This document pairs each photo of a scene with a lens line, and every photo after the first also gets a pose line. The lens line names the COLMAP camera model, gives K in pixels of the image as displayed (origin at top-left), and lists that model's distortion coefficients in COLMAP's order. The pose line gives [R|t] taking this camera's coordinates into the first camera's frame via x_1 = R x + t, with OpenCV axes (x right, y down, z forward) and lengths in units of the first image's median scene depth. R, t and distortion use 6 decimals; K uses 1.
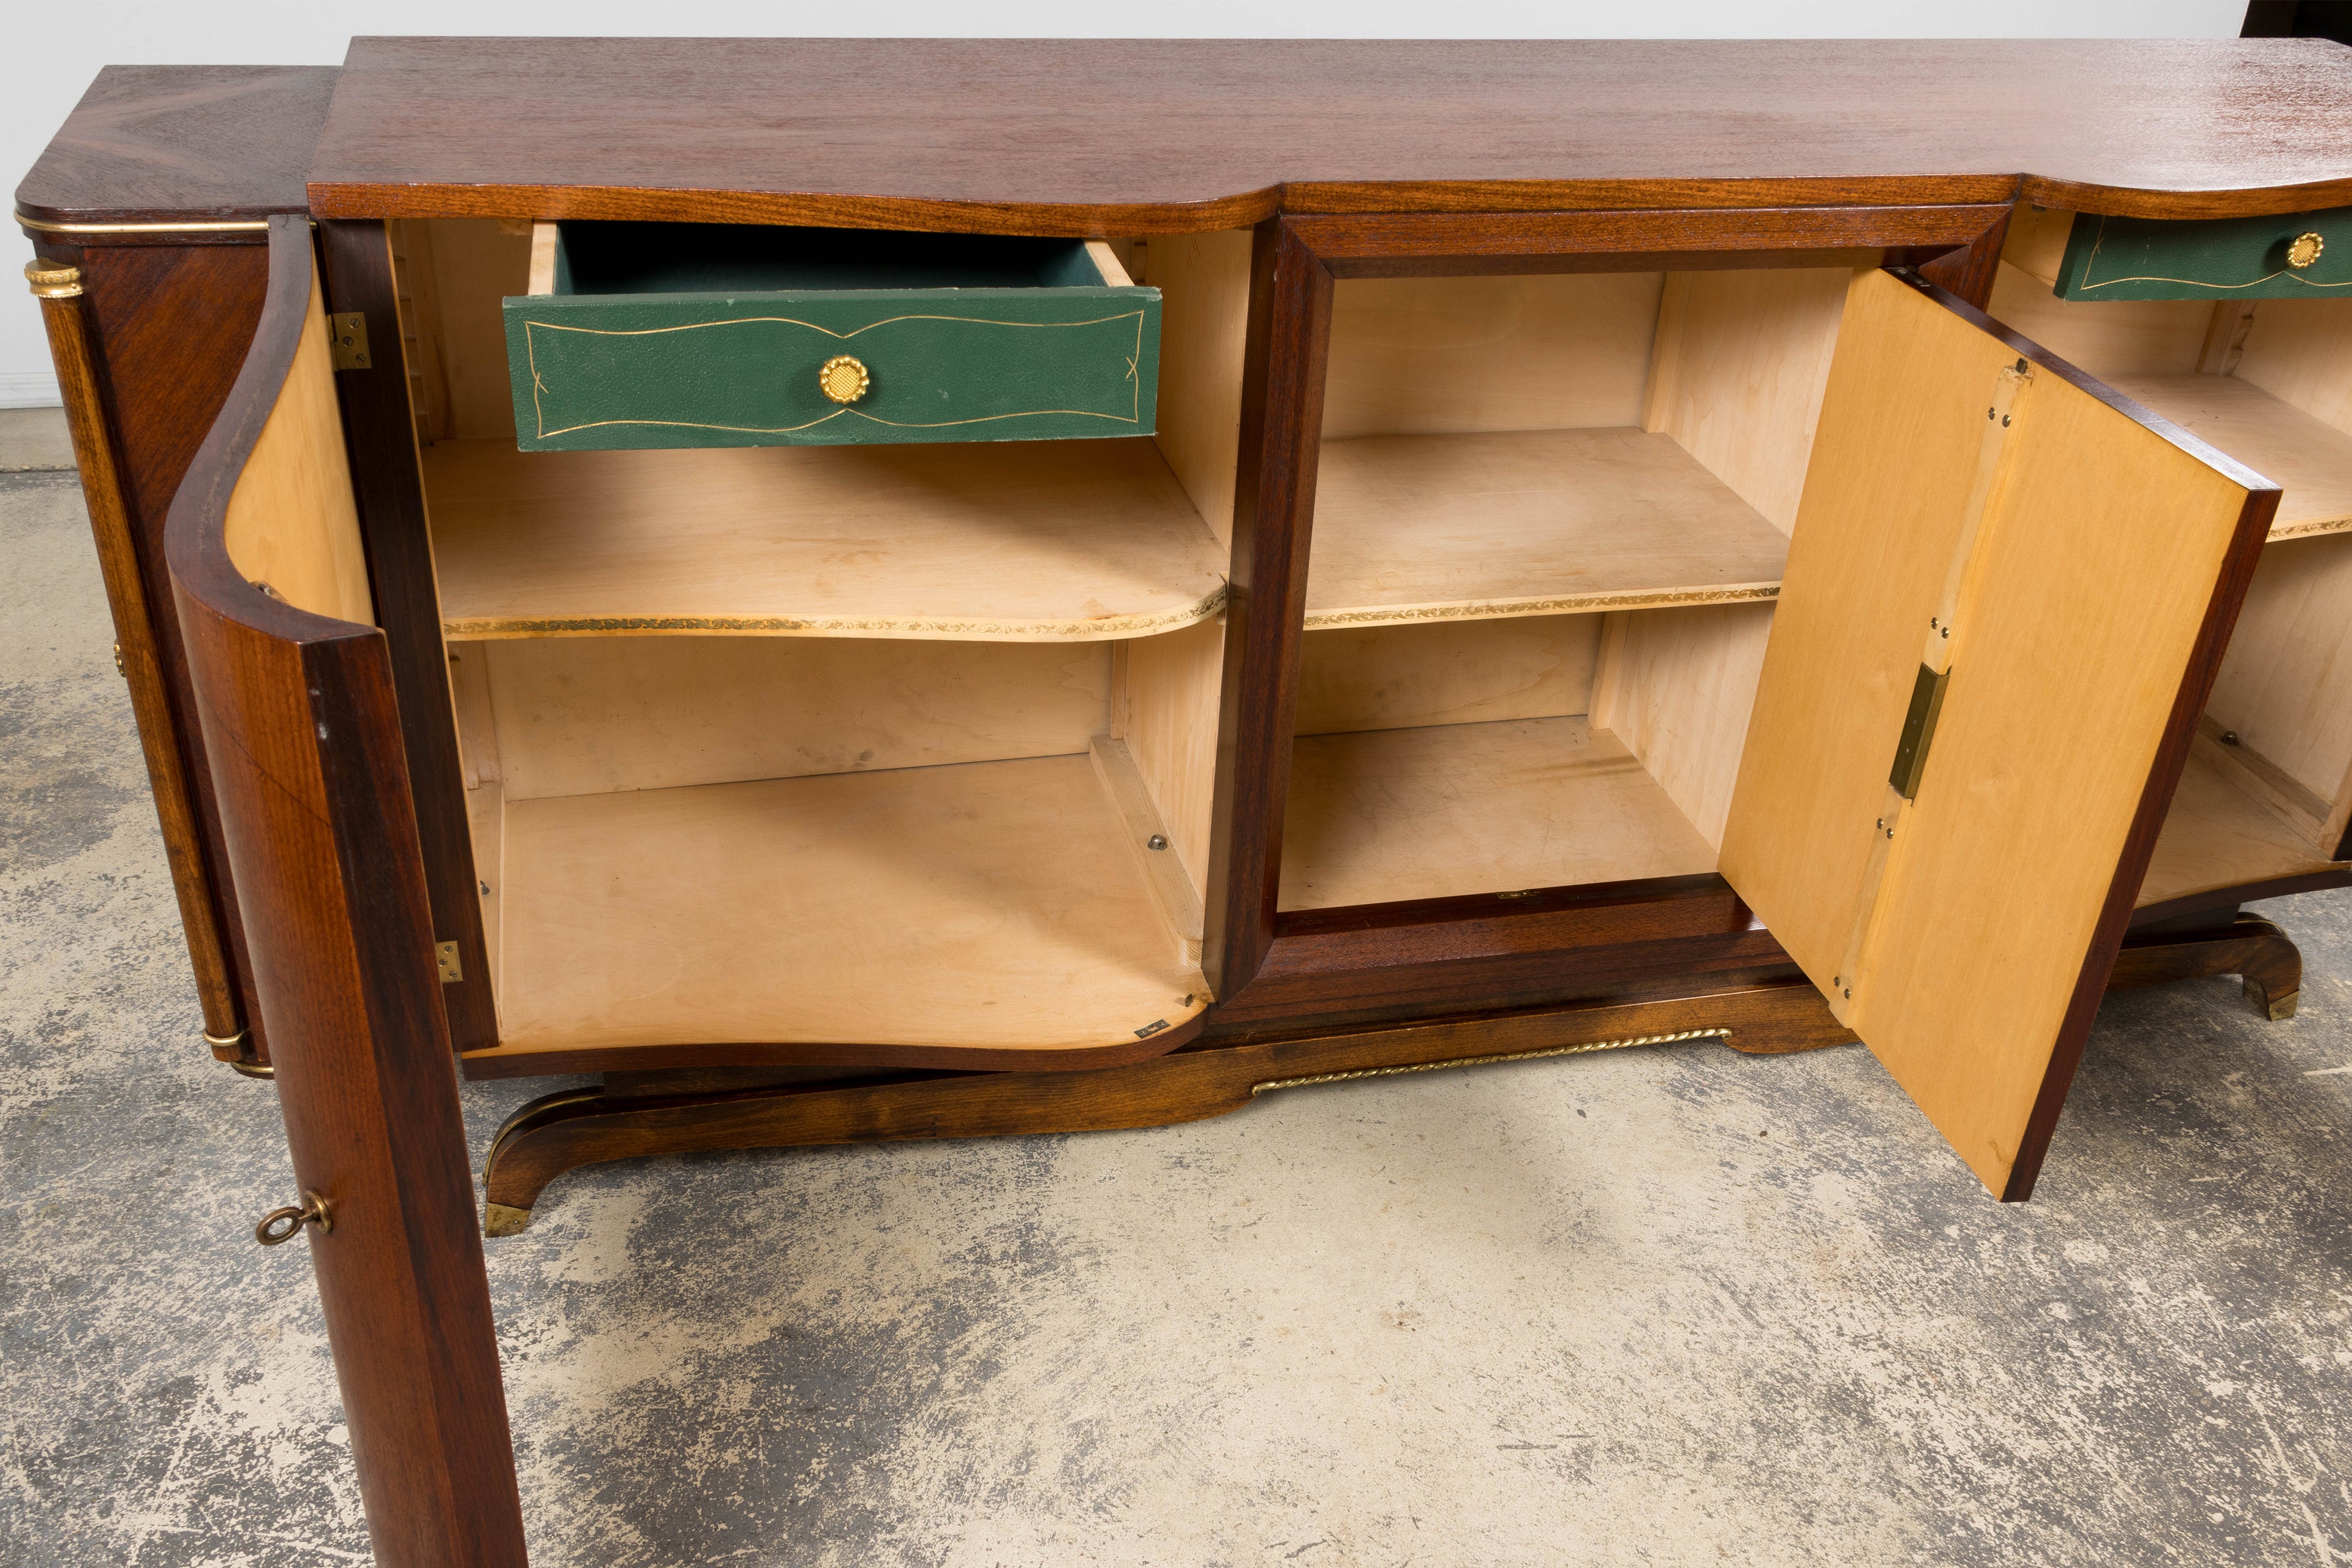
lens RADIAL K [[2171.4, 0, 1166.5], [0, 2171.4, 887.7], [0, 0, 1]] dist [-0.002335, 0.019738]
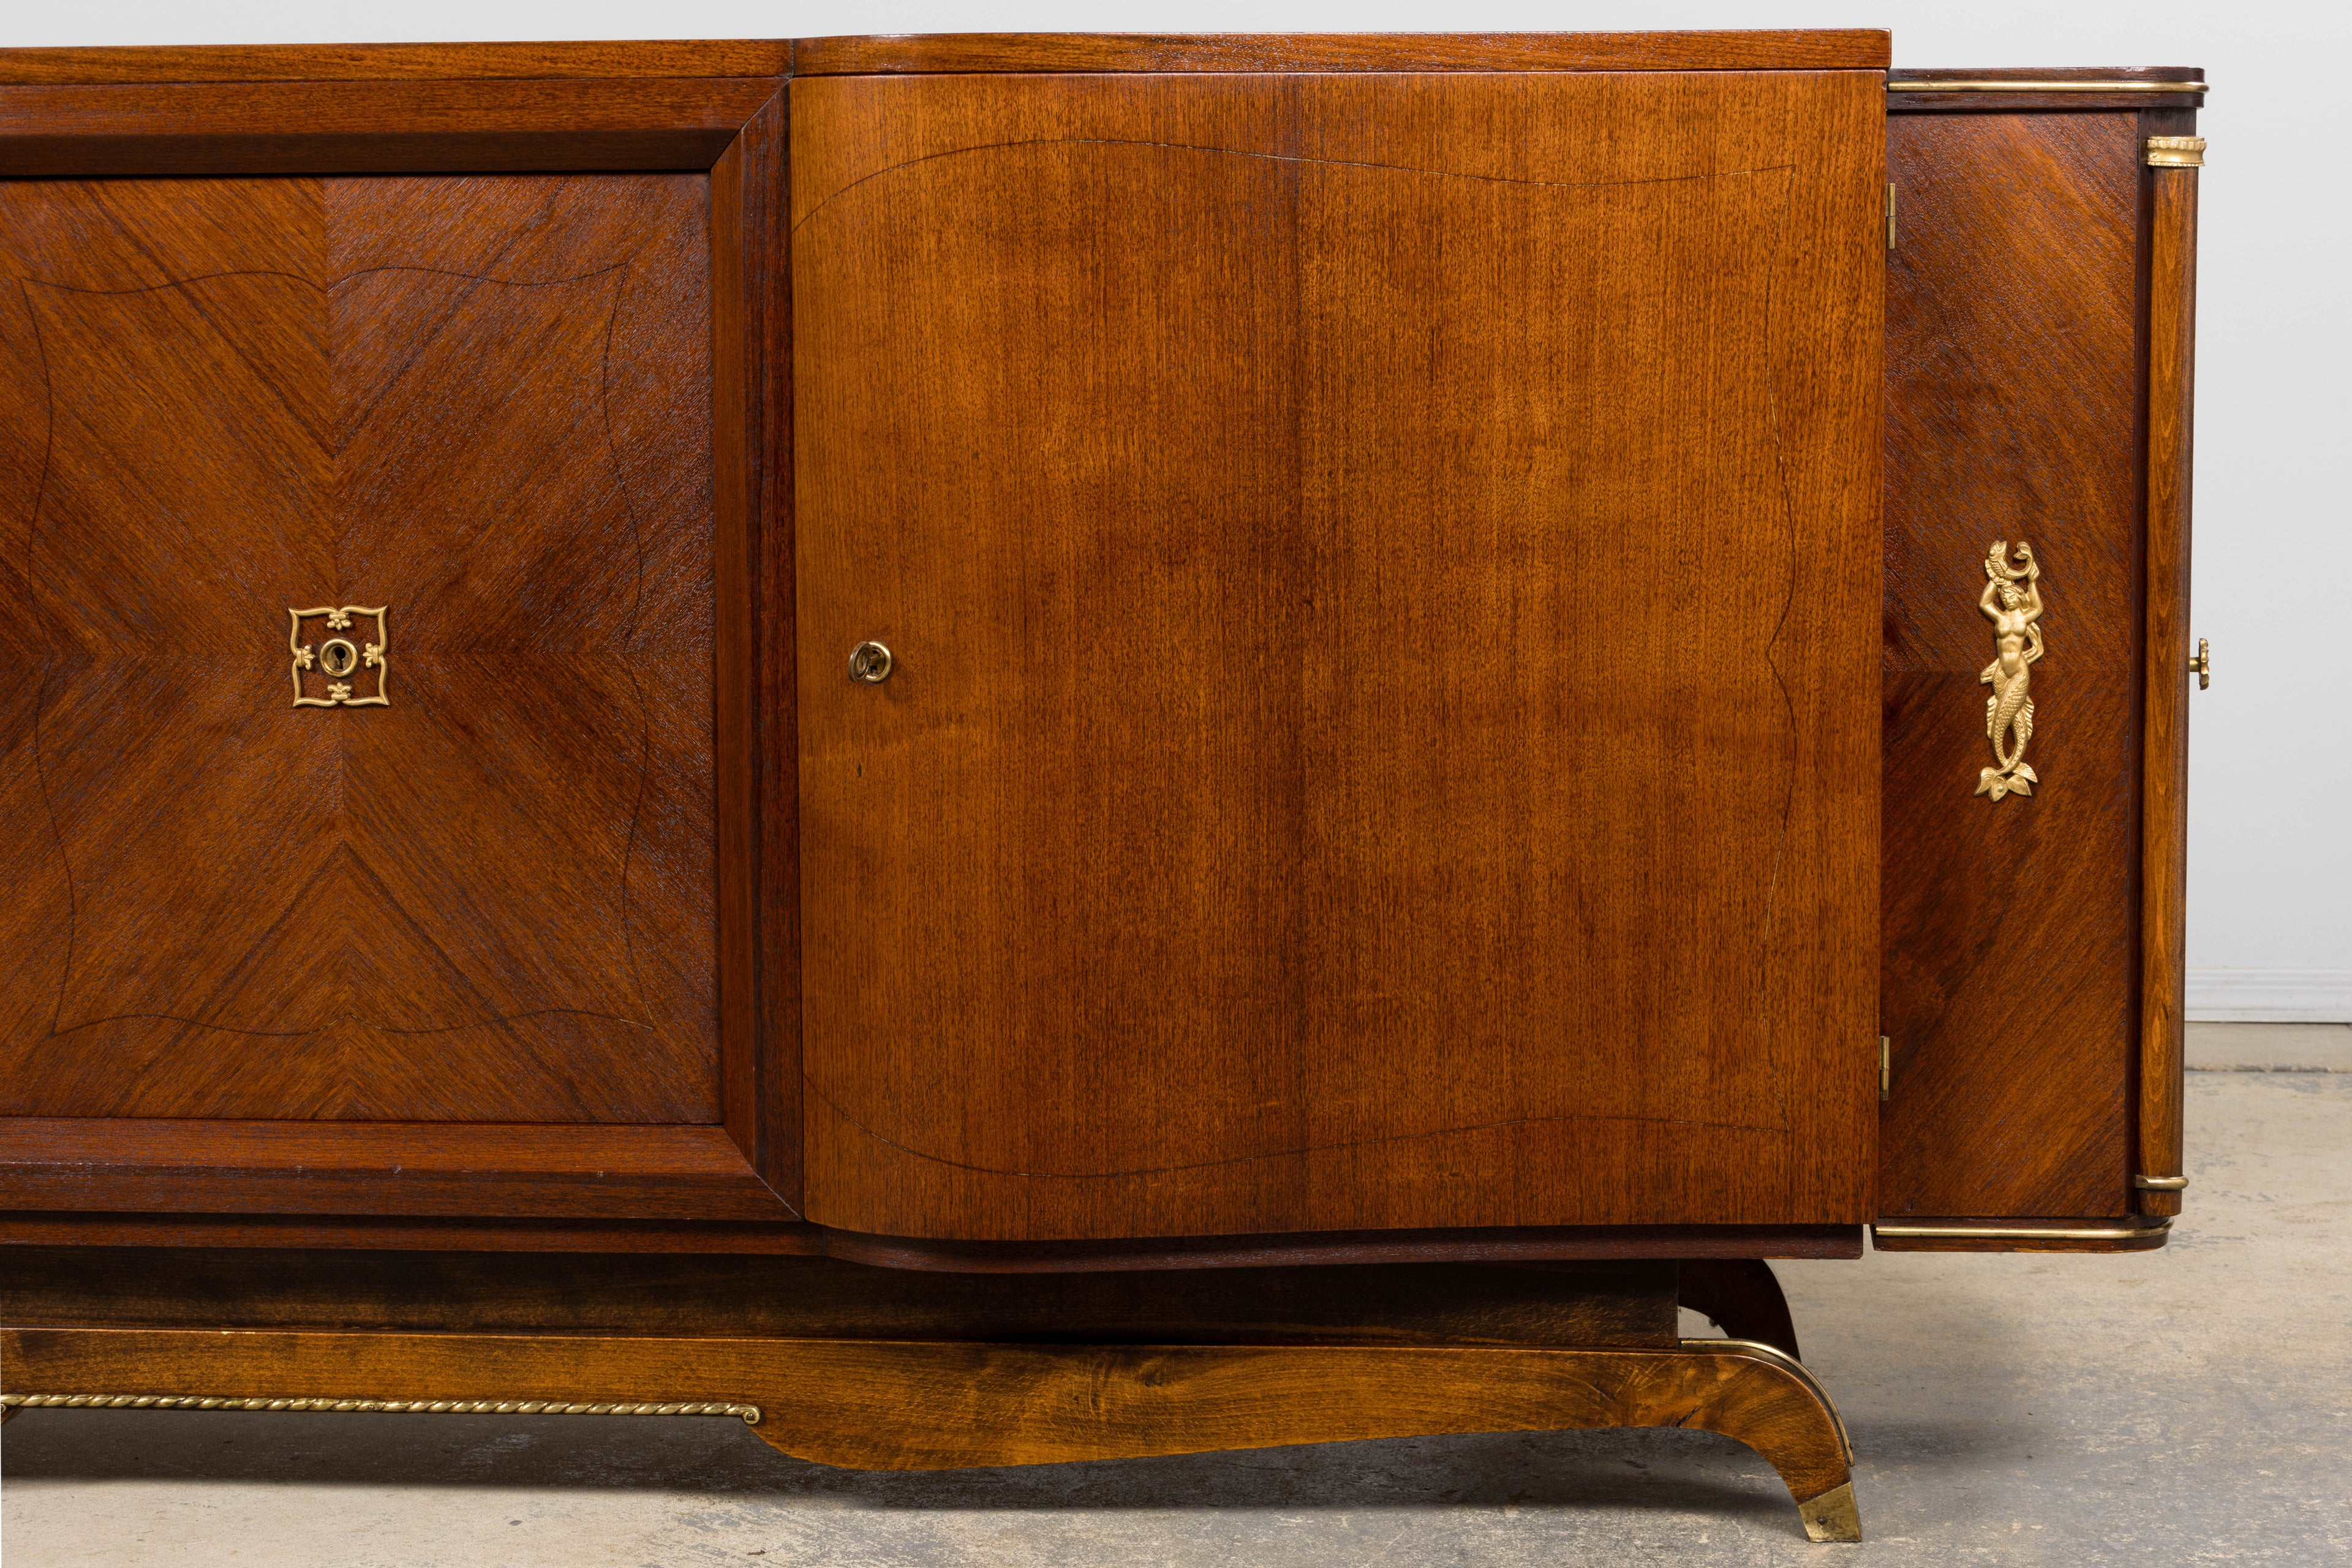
lens RADIAL K [[5184.3, 0, 1183.8], [0, 5184.3, 840.5], [0, 0, 1]] dist [-0.053935, 0.594902]
pose [[0.937492, -0.018194, -0.347530, 1.053974], [-0.138685, 0.896376, -0.421042, 0.624218], [0.319178, 0.442921, 0.837822, -0.345172]]
